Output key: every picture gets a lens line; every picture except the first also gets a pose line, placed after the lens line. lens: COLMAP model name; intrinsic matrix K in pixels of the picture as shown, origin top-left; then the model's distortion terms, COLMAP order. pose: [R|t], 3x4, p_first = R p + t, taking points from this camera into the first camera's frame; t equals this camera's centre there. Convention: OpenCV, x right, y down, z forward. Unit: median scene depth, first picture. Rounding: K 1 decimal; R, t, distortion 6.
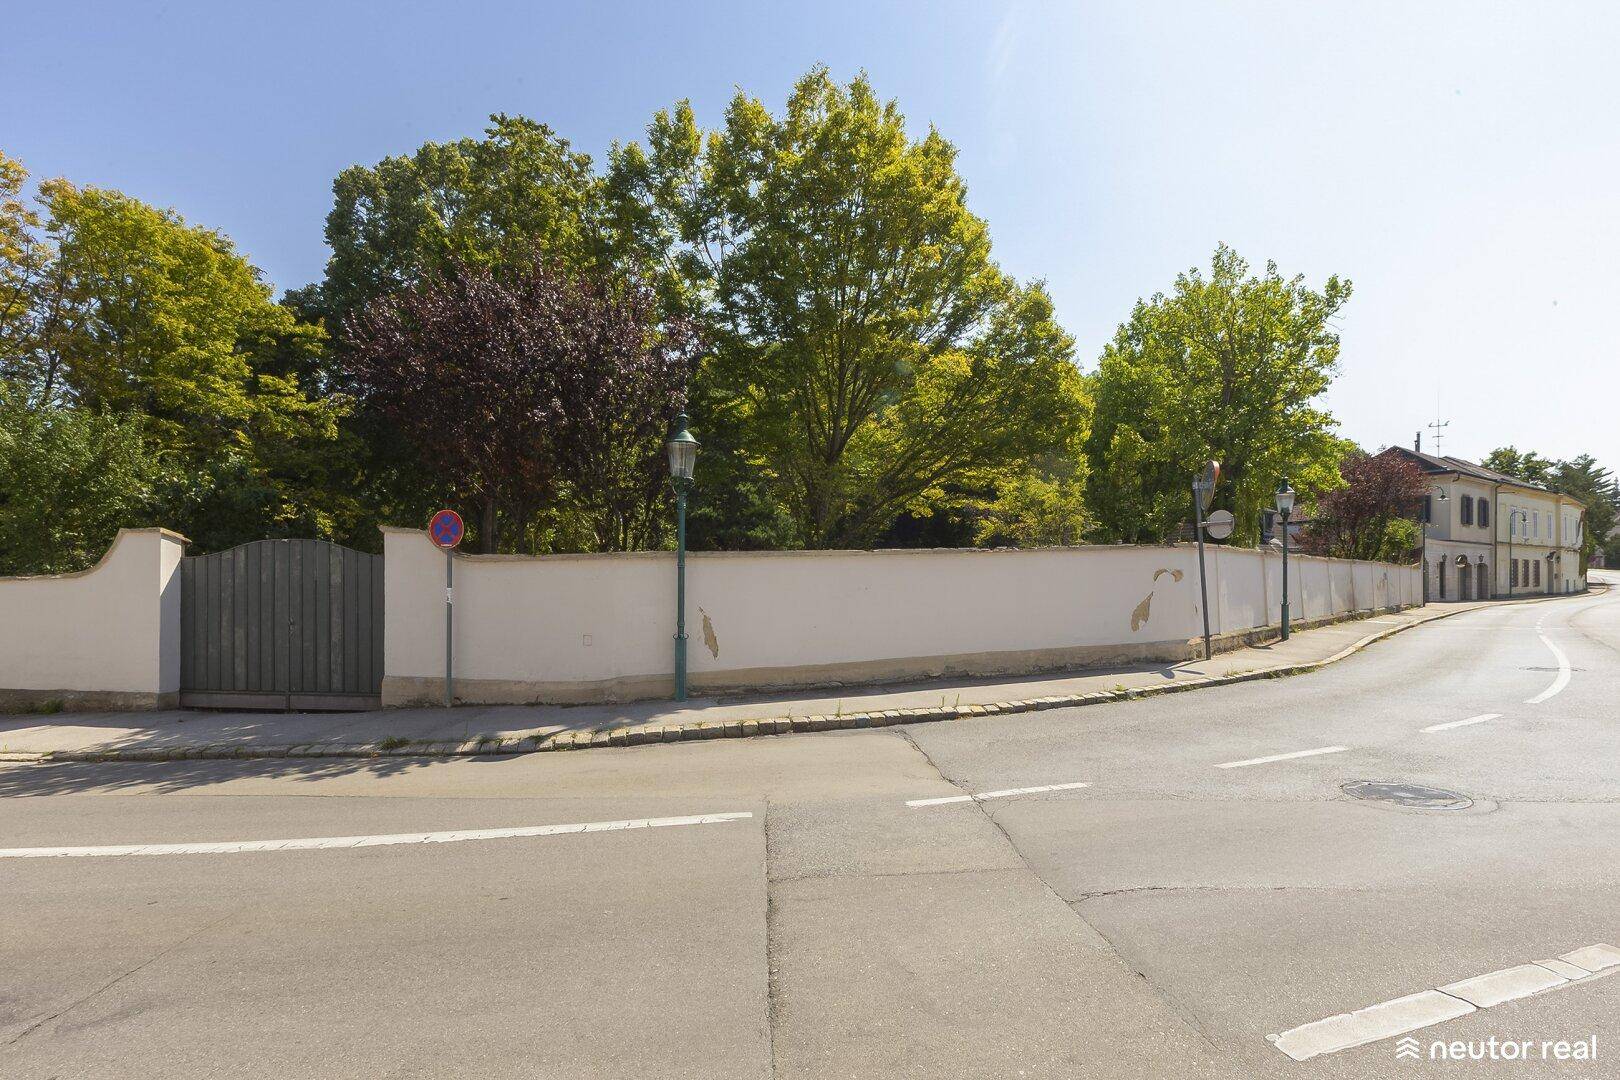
lens RADIAL K [[733.5, 0, 814.1], [0, 733.5, 570.0], [0, 0, 1]] dist [-0.000064, -0.000271]
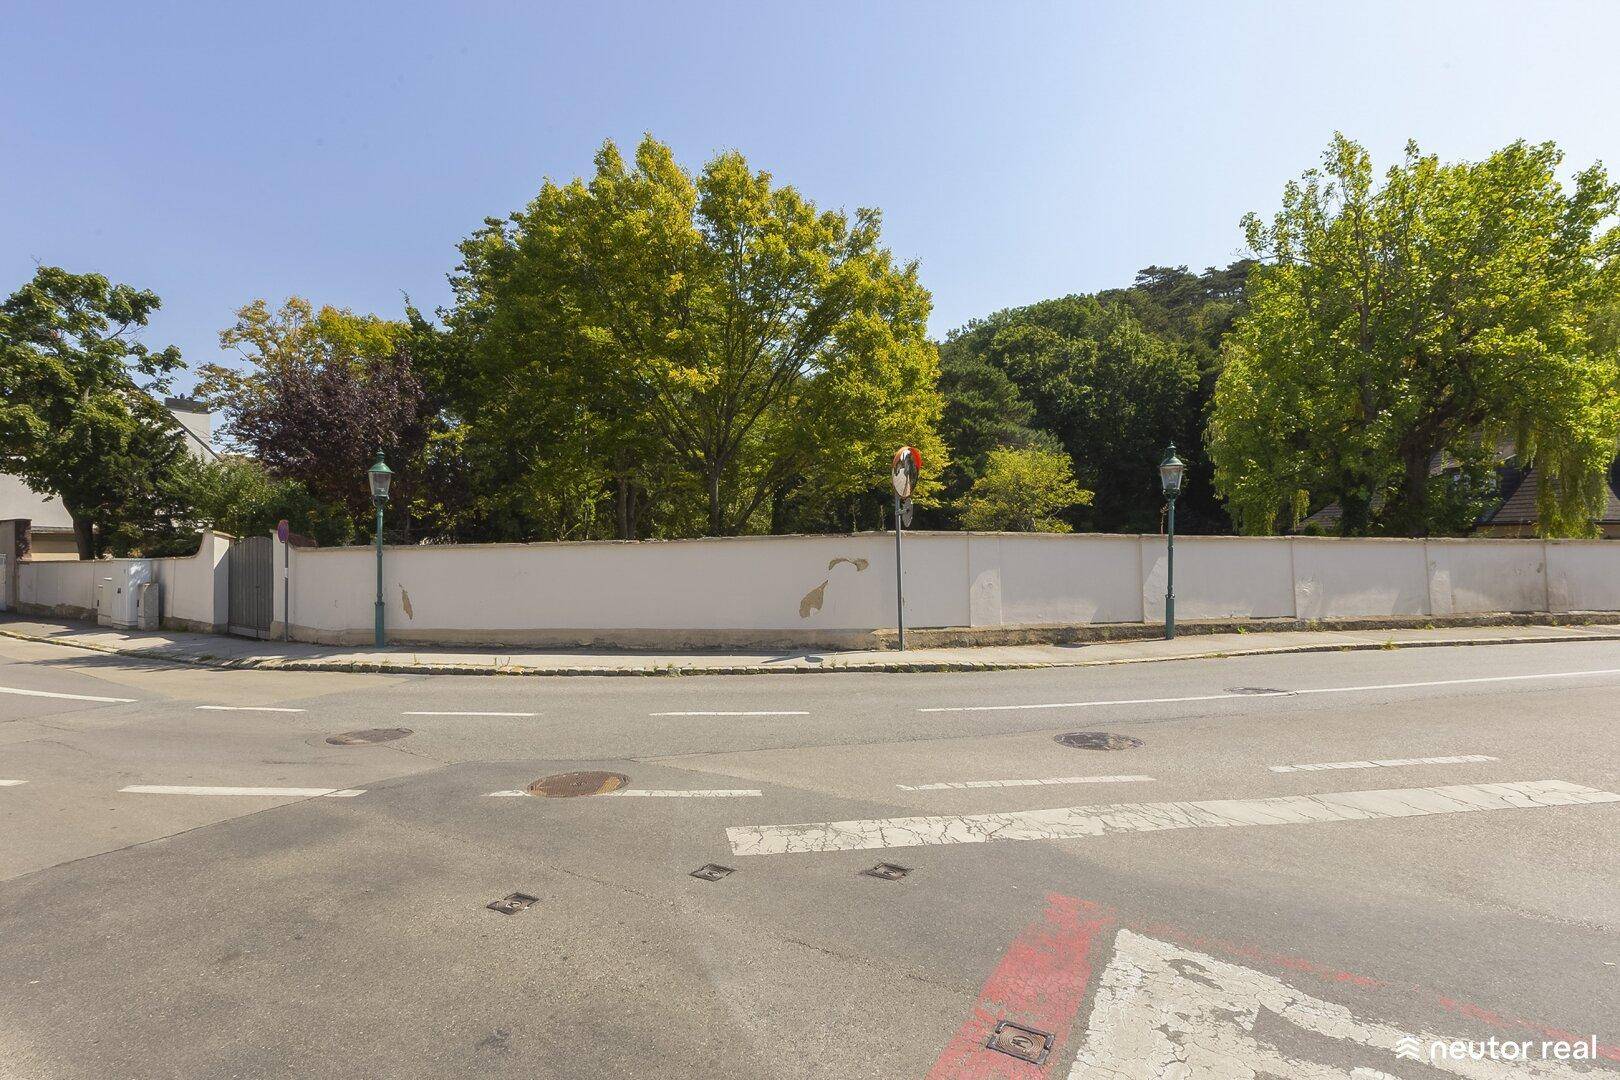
lens RADIAL K [[733.5, 0, 814.1], [0, 733.5, 570.0], [0, 0, 1]] dist [-0.000064, -0.000271]
pose [[0.886256, 0.019122, -0.462802, 1.217587], [-0.001039, 0.999227, 0.039297, -0.033083], [0.463195, -0.034346, 0.885590, 0.111313]]
